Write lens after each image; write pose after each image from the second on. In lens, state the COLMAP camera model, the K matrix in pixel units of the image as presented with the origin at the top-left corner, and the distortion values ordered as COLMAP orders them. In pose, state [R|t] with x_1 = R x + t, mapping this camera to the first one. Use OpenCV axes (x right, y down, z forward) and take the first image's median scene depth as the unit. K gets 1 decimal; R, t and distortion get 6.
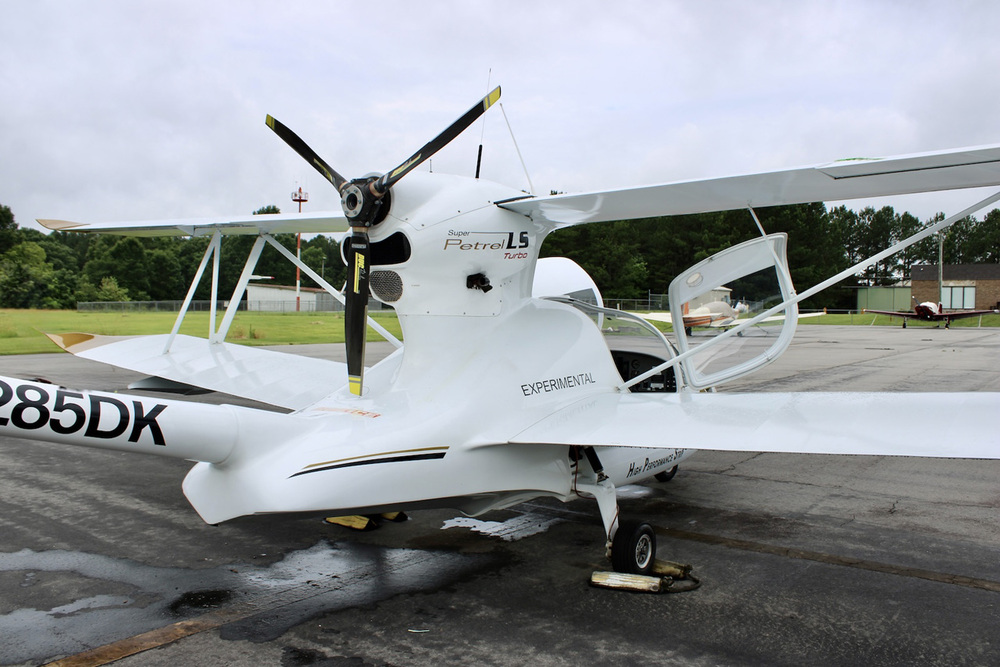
lens RADIAL K [[831.1, 0, 495.1], [0, 831.1, 330.4], [0, 0, 1]] dist [-0.127484, 0.070412]
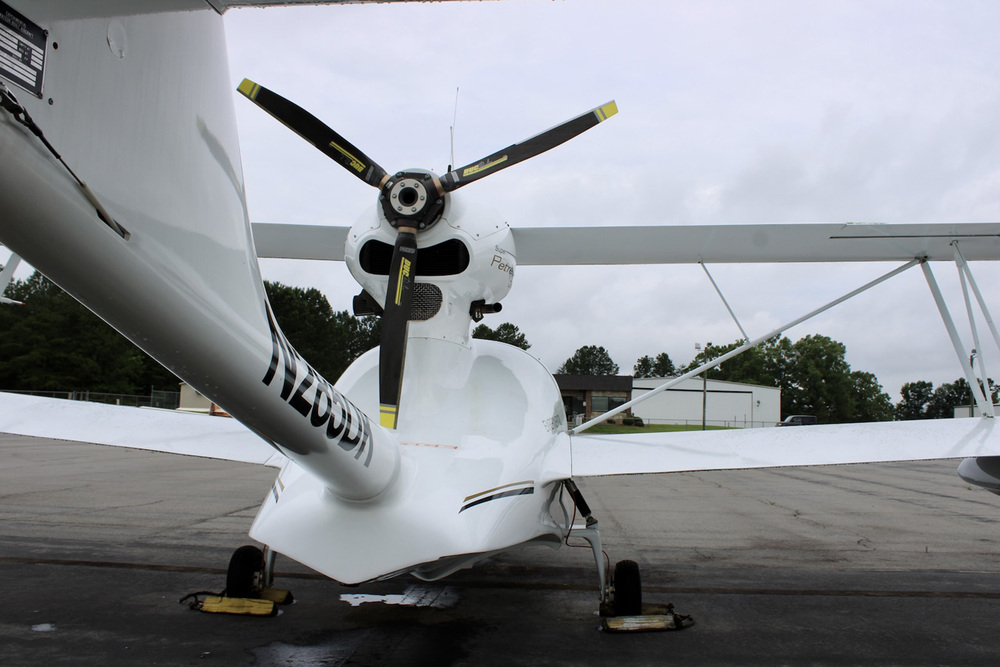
lens RADIAL K [[880.9, 0, 510.3], [0, 880.9, 326.6], [0, 0, 1]] dist [-0.124658, 0.000651]
pose [[0.833002, 0.073353, 0.548385, -0.559588], [-0.005709, 0.992259, -0.124055, 0.086235], [-0.553240, 0.100207, 0.826973, 0.204540]]
